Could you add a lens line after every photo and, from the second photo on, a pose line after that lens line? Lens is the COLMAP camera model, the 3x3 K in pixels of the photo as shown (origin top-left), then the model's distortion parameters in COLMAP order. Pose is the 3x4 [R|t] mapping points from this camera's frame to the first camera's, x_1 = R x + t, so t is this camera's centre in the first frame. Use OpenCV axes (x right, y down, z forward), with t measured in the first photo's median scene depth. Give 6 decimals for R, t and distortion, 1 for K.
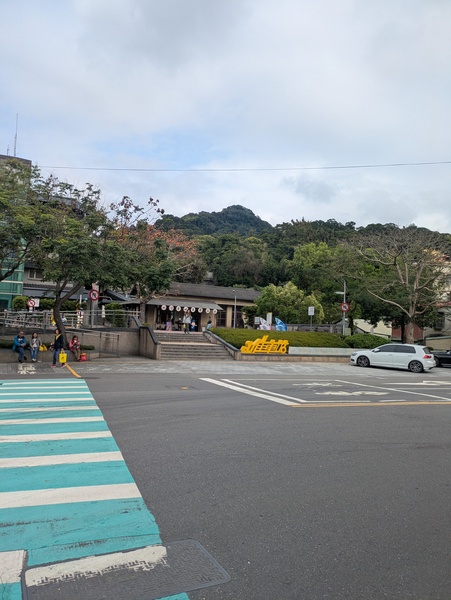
lens RADIAL K [[438.5, 0, 225.5], [0, 438.5, 300.0], [0, 0, 1]] dist [0.000380, 0.000512]
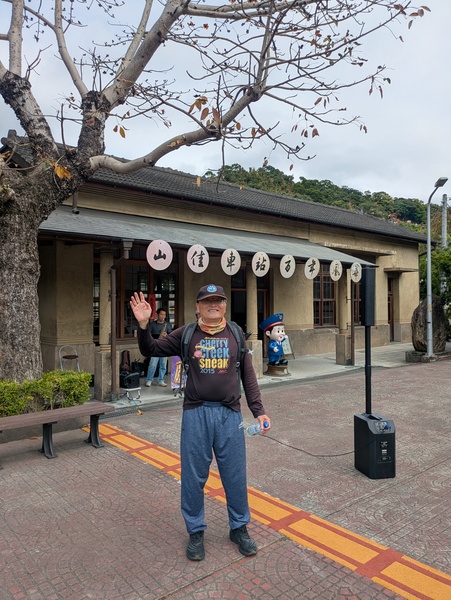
lens RADIAL K [[438.5, 0, 225.5], [0, 438.5, 300.0], [0, 0, 1]] dist [0.000380, 0.000512]
pose [[0.976981, -0.048366, 0.207773, -0.139718], [0.034584, 0.996985, 0.069462, 0.021486], [-0.210506, -0.060678, 0.975708, 0.769663]]
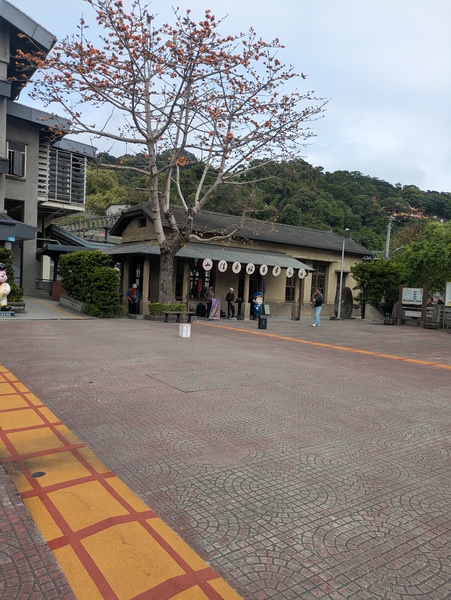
lens RADIAL K [[438.5, 0, 225.5], [0, 438.5, 300.0], [0, 0, 1]] dist [0.000380, 0.000512]
pose [[0.988559, 0.003583, 0.150792, -0.171999], [-0.020066, 0.993956, 0.107927, 0.004955], [-0.149494, -0.109718, 0.982656, 0.539978]]
